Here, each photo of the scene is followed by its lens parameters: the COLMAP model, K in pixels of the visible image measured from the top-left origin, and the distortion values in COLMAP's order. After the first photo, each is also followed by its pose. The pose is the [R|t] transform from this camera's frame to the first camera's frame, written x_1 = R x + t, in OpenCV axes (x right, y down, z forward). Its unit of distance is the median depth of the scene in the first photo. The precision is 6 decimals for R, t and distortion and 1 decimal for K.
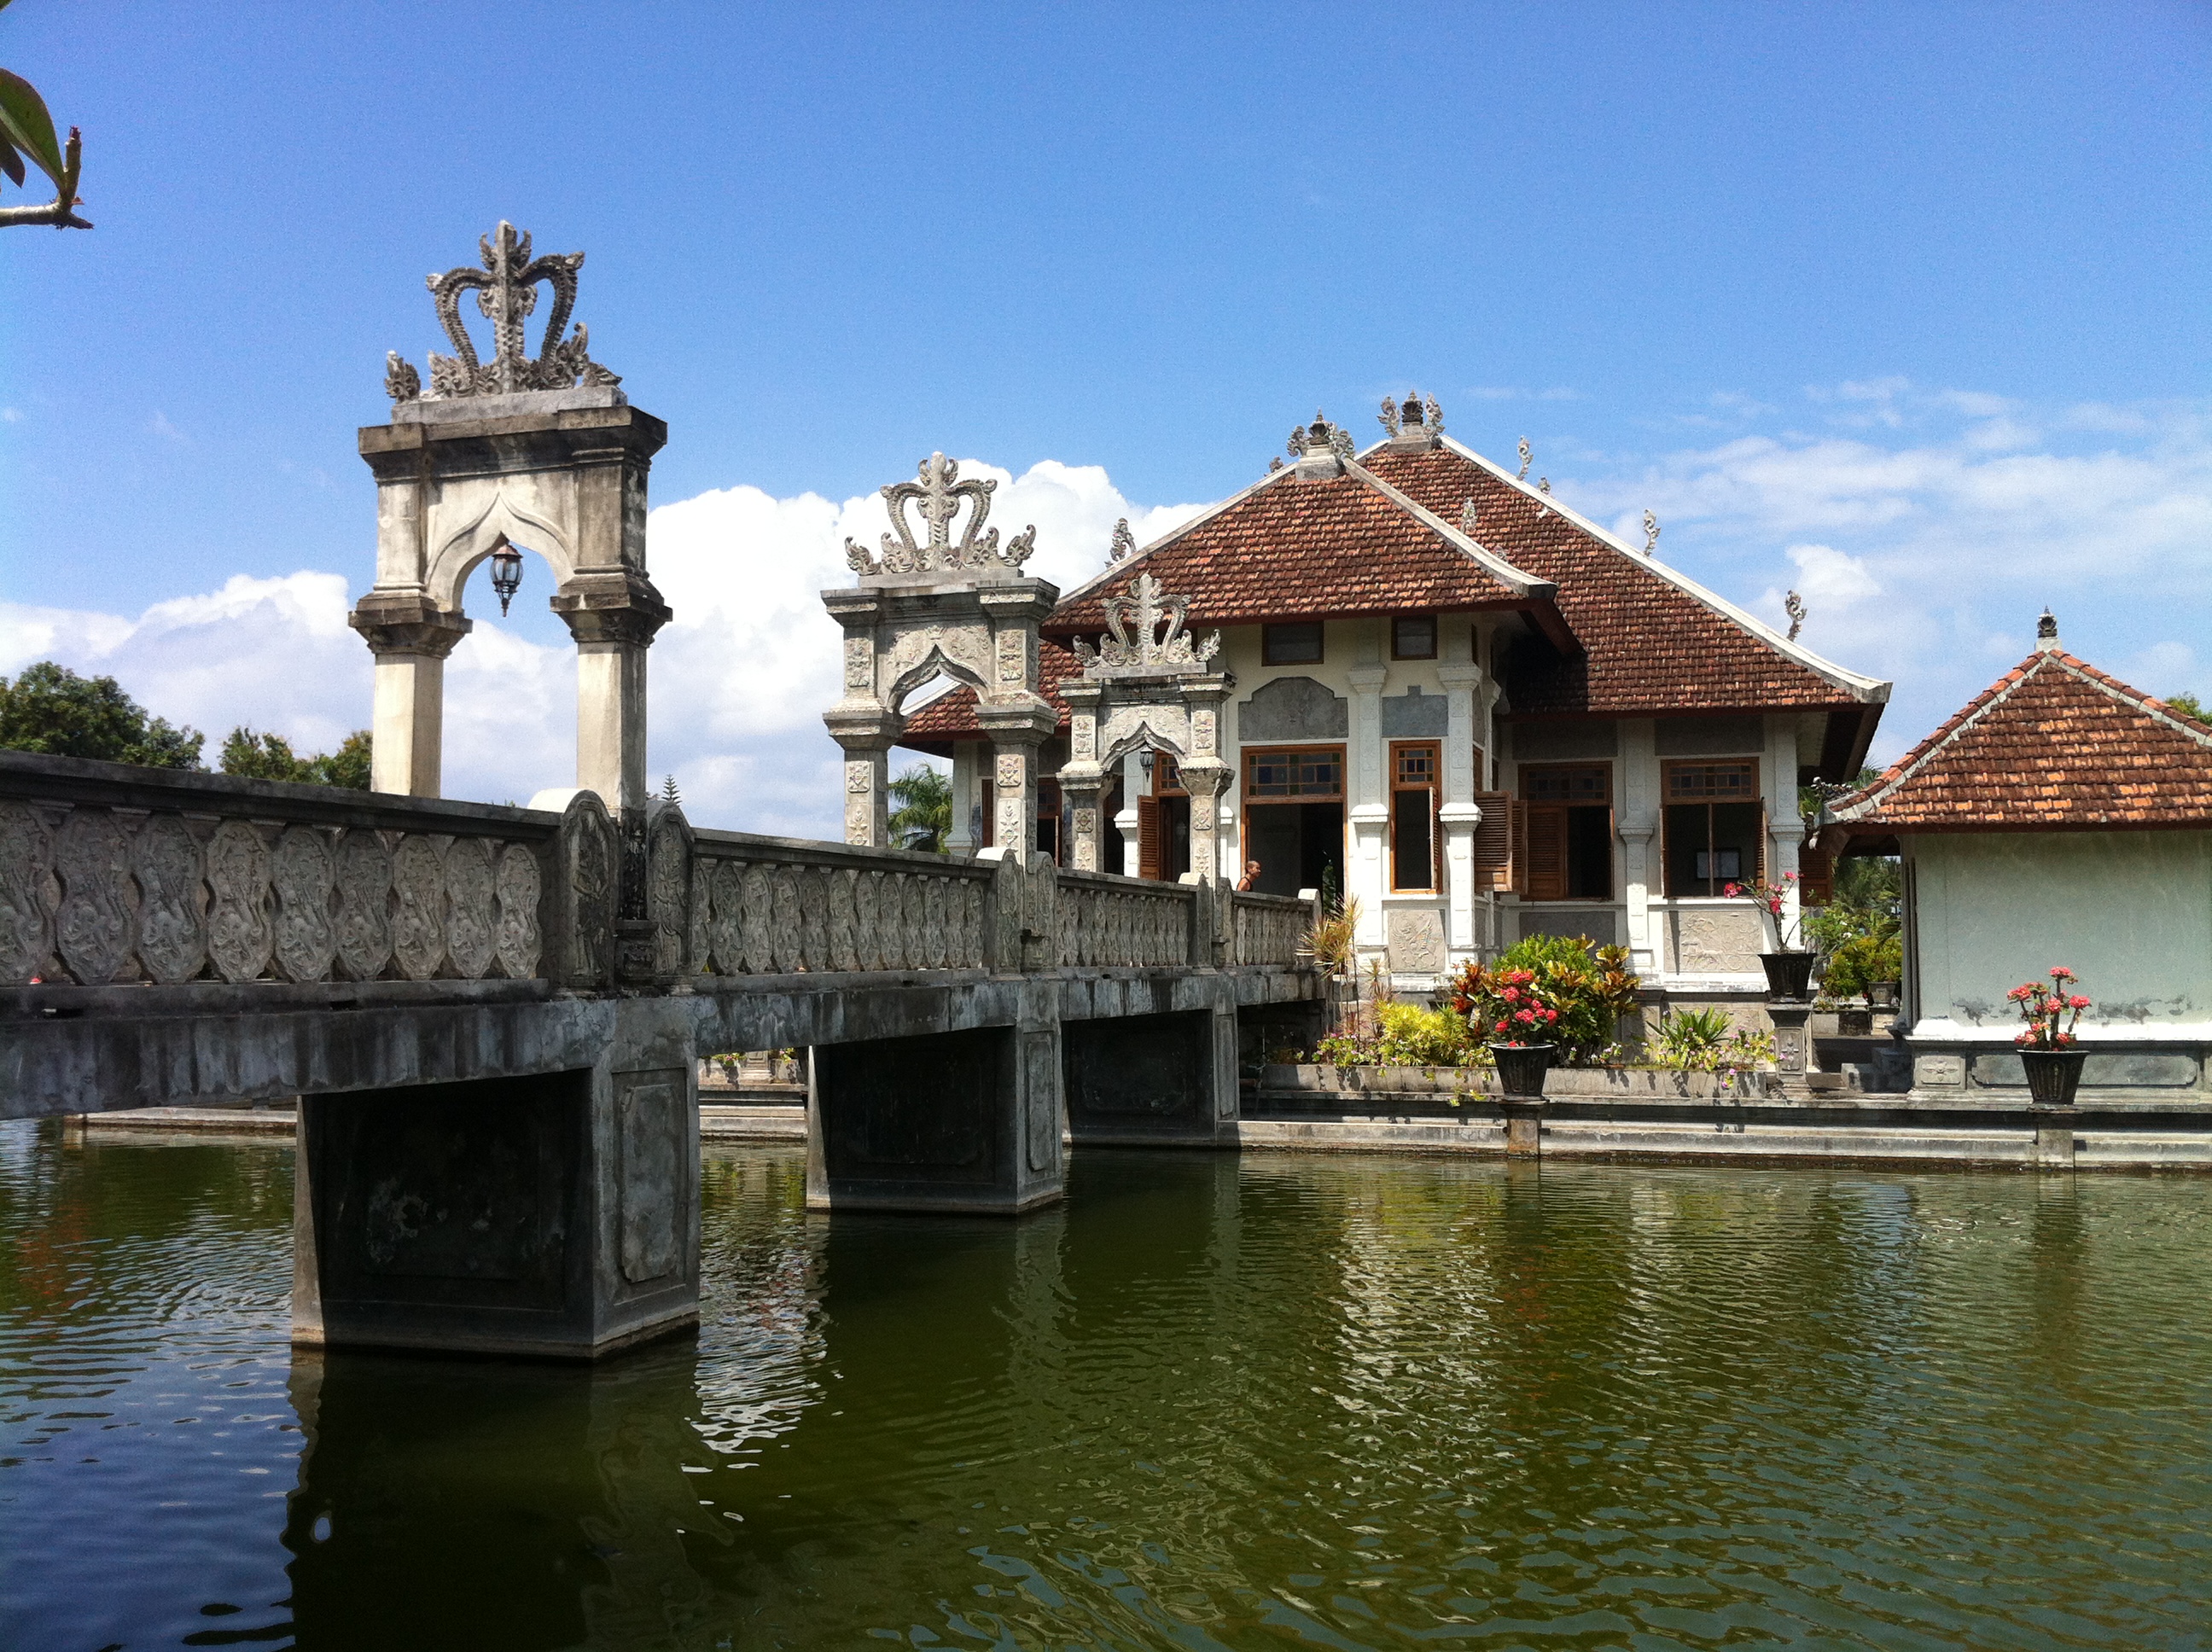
lens RADIAL K [[2183.8, 0, 1100.8], [0, 2183.8, 821.1], [0, 0, 1]] dist [0.005910, 0.000000]
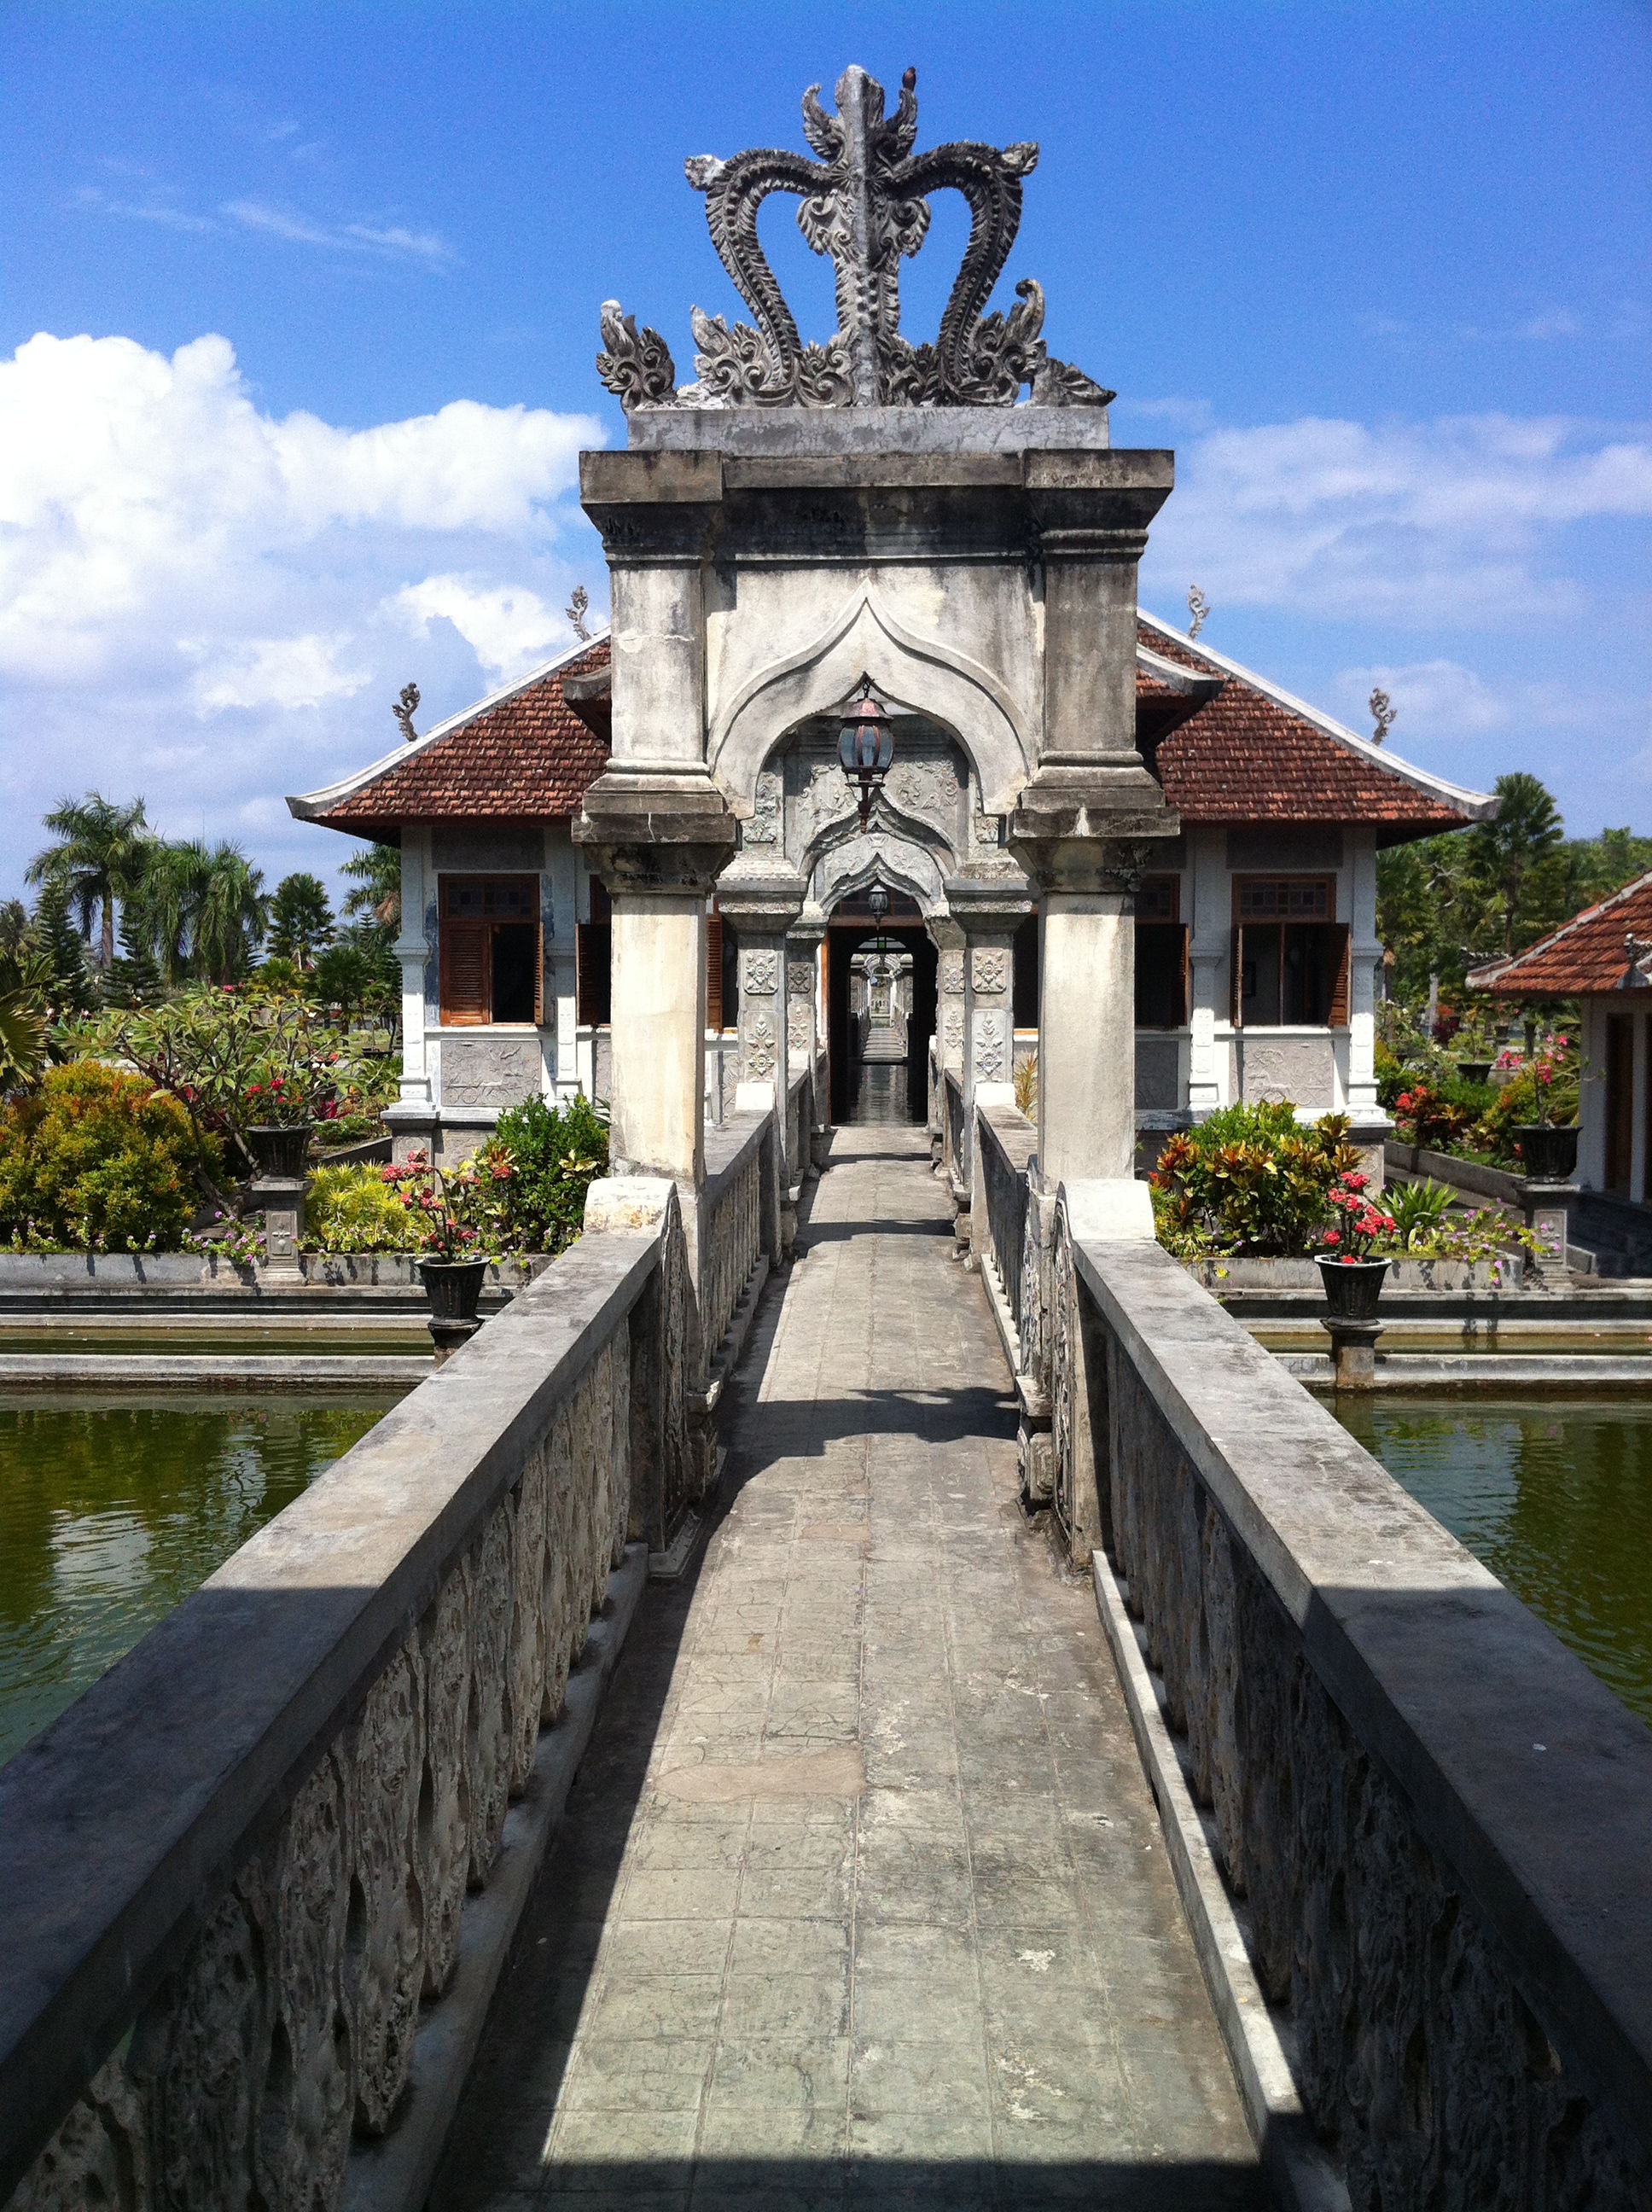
lens RADIAL K [[2183.8, 0, 830.1], [0, 2183.8, 1109.6], [0, 0, 1]] dist [0.005910, 0.000000]
pose [[0.961708, -0.011470, 0.273836, -0.425000], [-0.020856, 0.993164, 0.114846, -0.086439], [-0.273281, -0.116159, 0.954895, 0.474033]]
